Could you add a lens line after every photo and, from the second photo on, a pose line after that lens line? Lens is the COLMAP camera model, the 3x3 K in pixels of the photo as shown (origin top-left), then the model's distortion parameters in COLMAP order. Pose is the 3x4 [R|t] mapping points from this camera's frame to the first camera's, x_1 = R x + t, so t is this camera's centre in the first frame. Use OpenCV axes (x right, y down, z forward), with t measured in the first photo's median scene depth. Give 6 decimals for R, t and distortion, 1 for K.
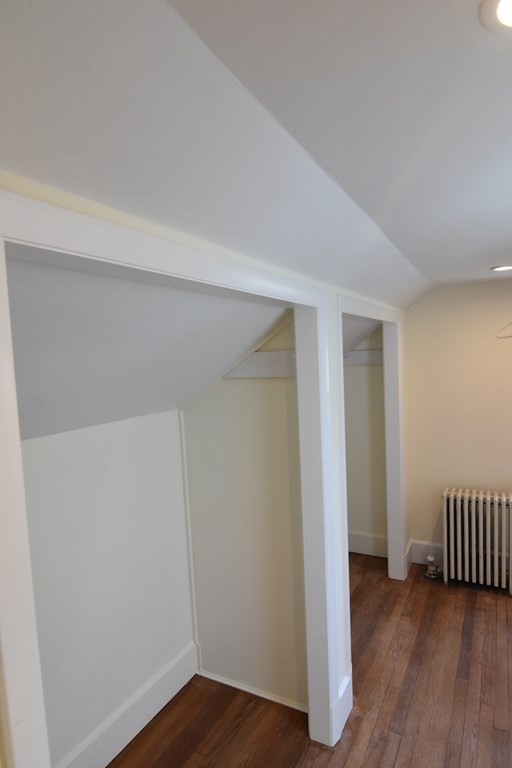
lens RADIAL K [[452.3, 0, 261.6], [0, 452.3, 384.0], [0, 0, 1]] dist [-0.004679, -0.003554]
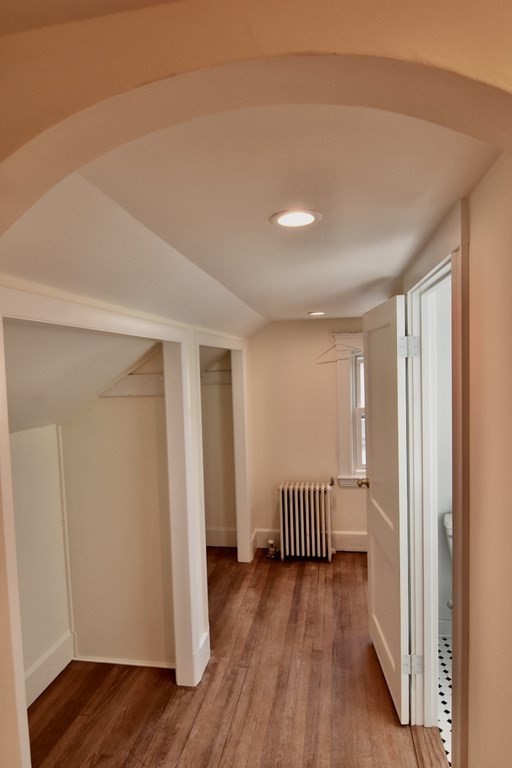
lens RADIAL K [[452.3, 0, 261.6], [0, 452.3, 384.0], [0, 0, 1]] dist [-0.004679, -0.003554]
pose [[0.948129, -0.000839, 0.317885, -0.055859], [0.013030, 0.999259, -0.036229, 0.003097], [-0.317619, 0.038492, 0.947437, -0.241754]]
